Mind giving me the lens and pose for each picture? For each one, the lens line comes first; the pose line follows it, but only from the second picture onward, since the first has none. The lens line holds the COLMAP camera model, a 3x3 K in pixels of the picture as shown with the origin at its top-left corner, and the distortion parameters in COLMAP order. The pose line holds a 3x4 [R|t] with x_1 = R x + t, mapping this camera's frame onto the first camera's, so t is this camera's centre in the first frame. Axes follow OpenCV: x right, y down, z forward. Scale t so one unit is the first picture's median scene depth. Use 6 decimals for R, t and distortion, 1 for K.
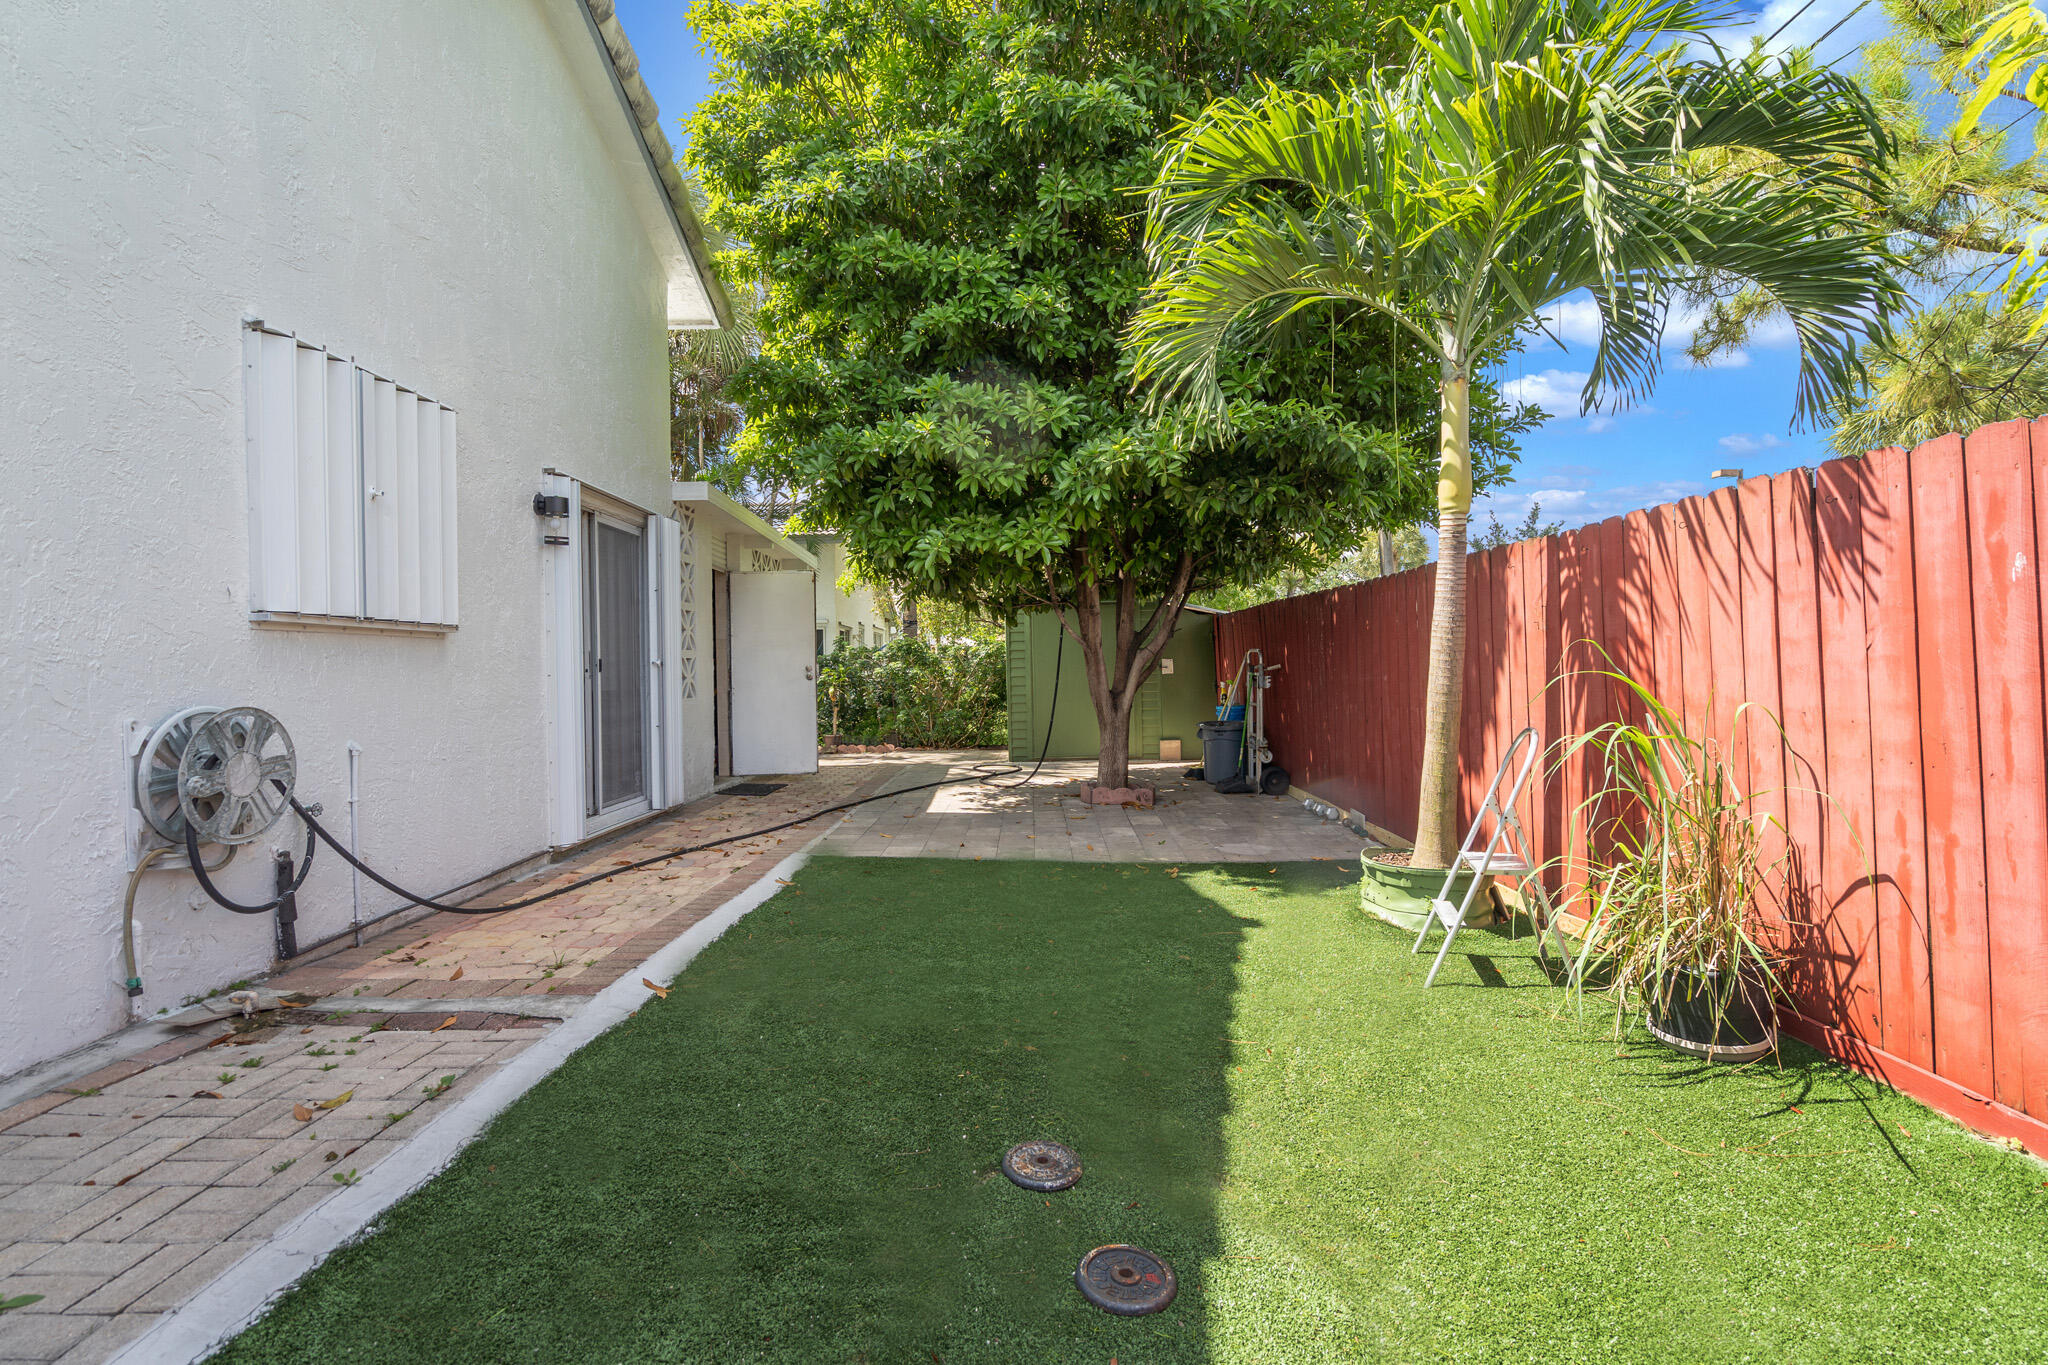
lens RADIAL K [[929.4, 0, 1033.5], [0, 929.4, 684.8], [0, 0, 1]] dist [-0.009527, 0.004539]
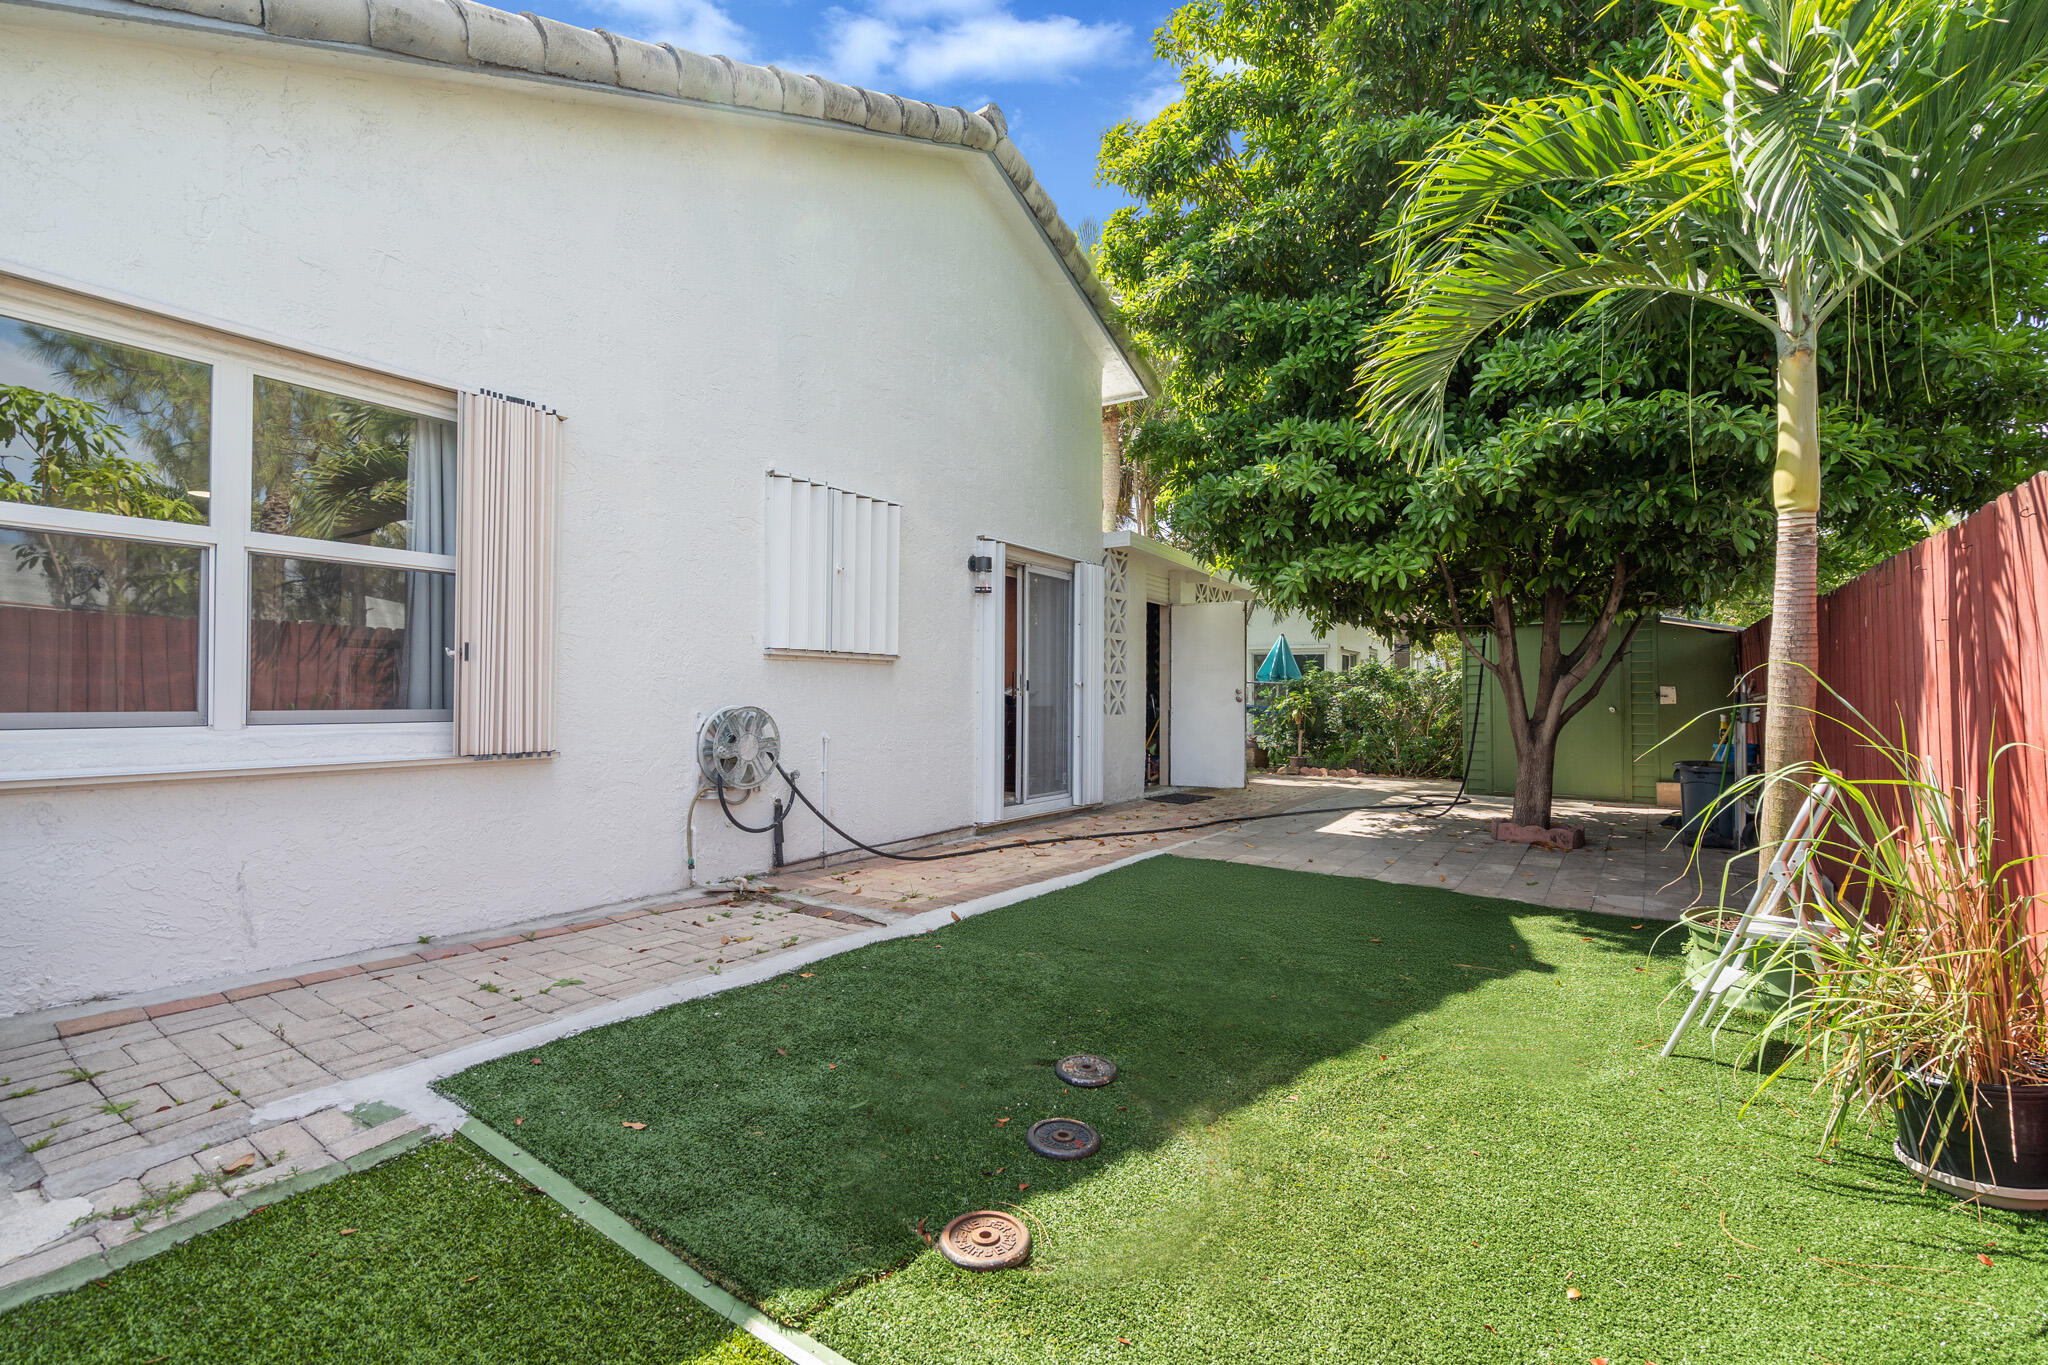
lens RADIAL K [[929.4, 0, 1025.2], [0, 929.4, 683.5], [0, 0, 1]] dist [-0.009527, 0.004539]
pose [[0.828419, 0.009157, -0.560034, 0.307199], [-0.024749, 0.999488, -0.020267, 0.003029], [0.559562, 0.030650, 0.828221, -0.064223]]
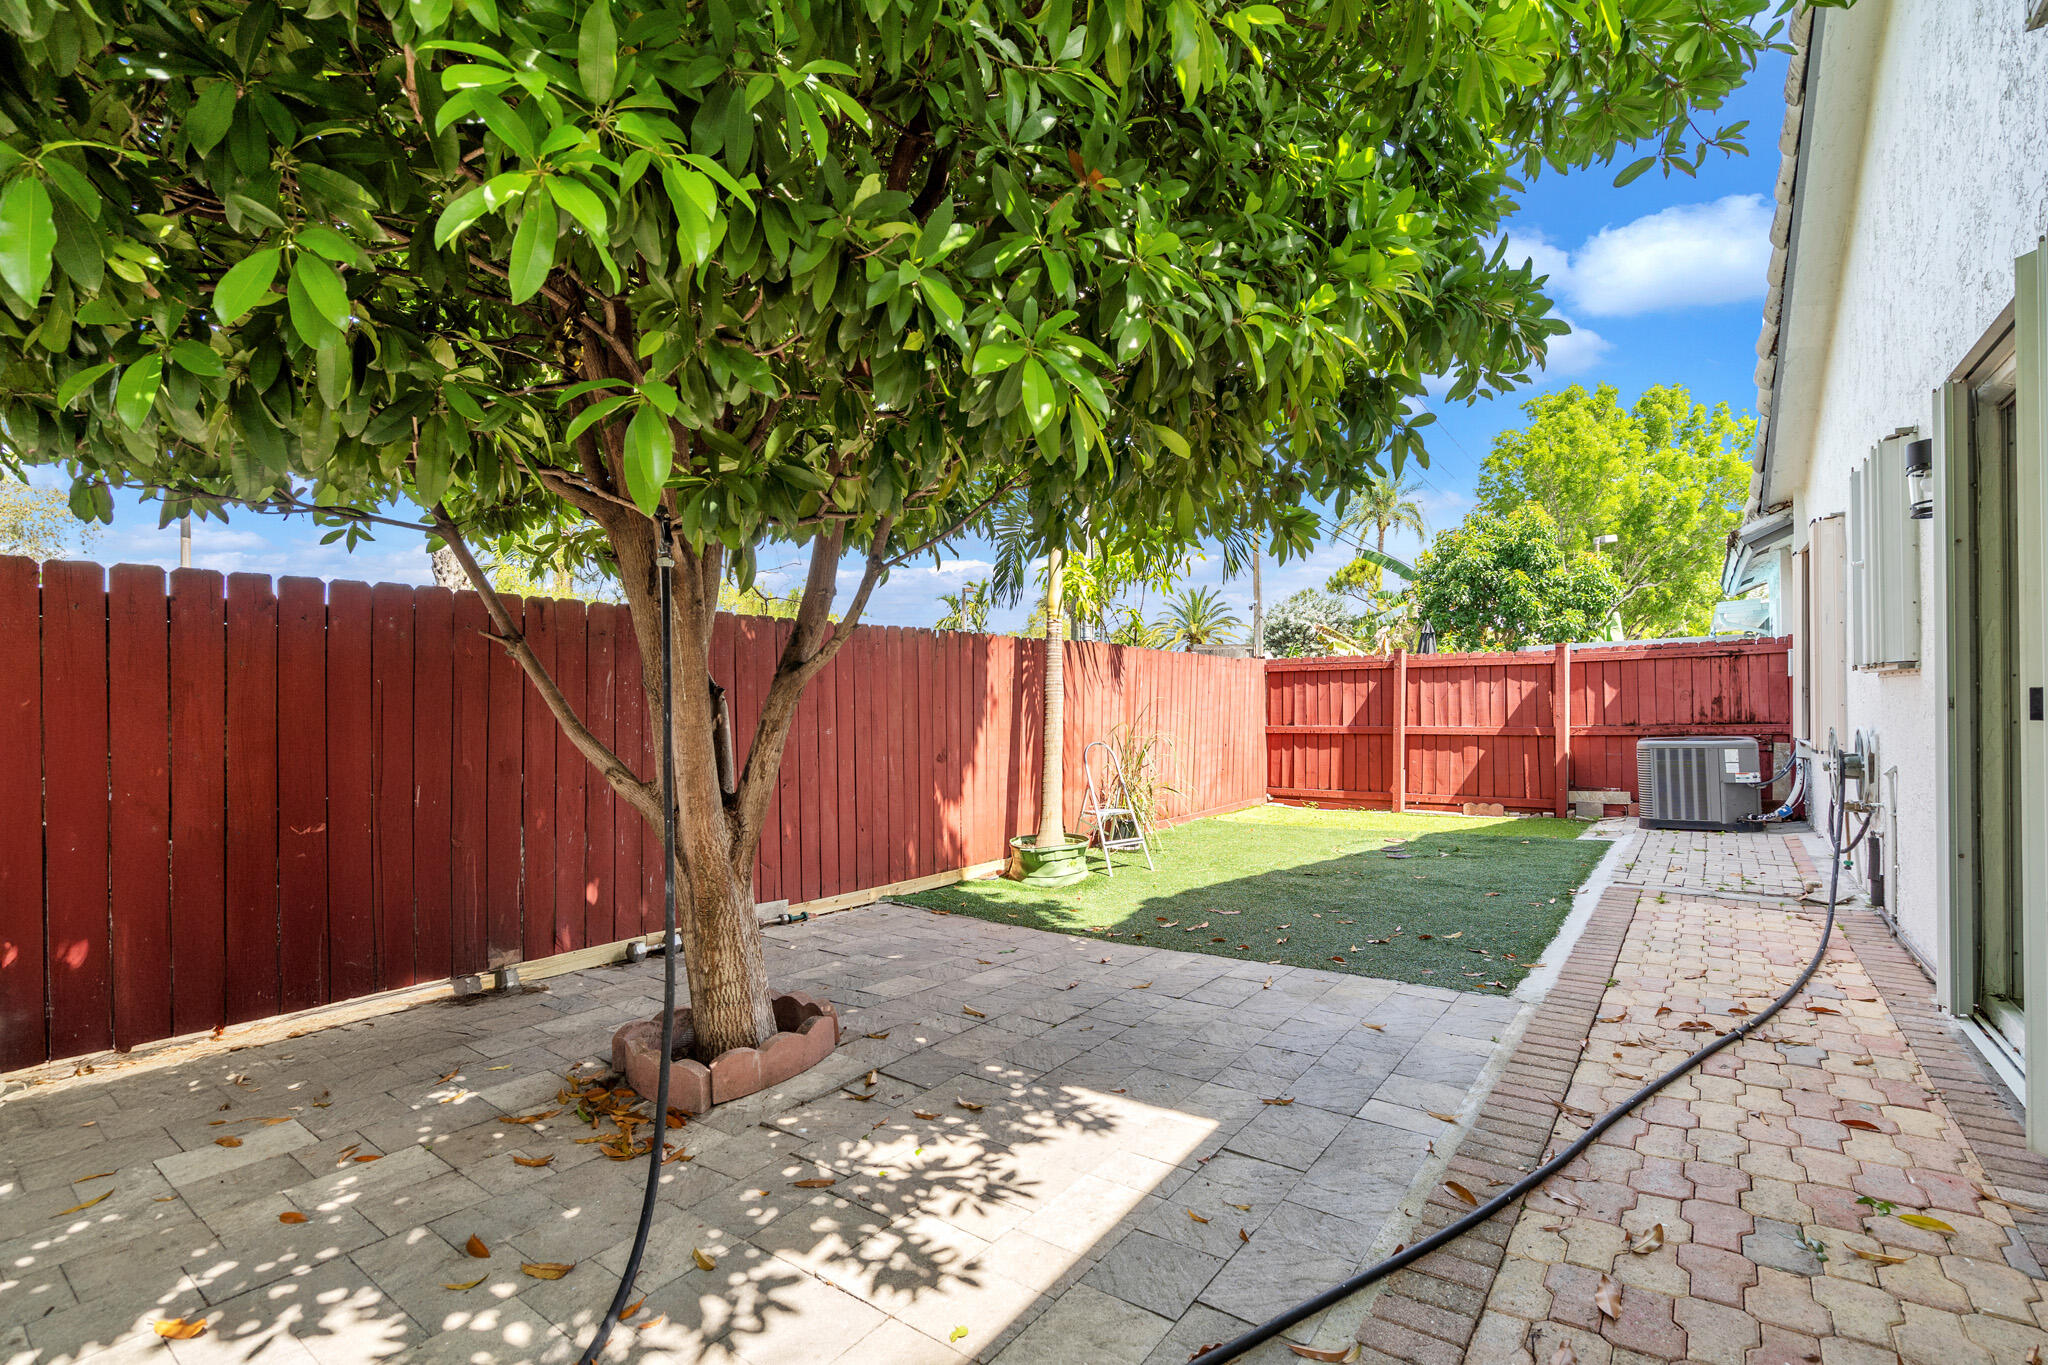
lens RADIAL K [[929.4, 0, 1040.7], [0, 929.4, 691.6], [0, 0, 1]] dist [-0.009527, 0.004539]
pose [[-0.792042, 0.021461, 0.610089, -0.526543], [0.021034, 0.999748, -0.007860, -0.039688], [-0.610104, 0.006607, -0.792294, 2.142961]]
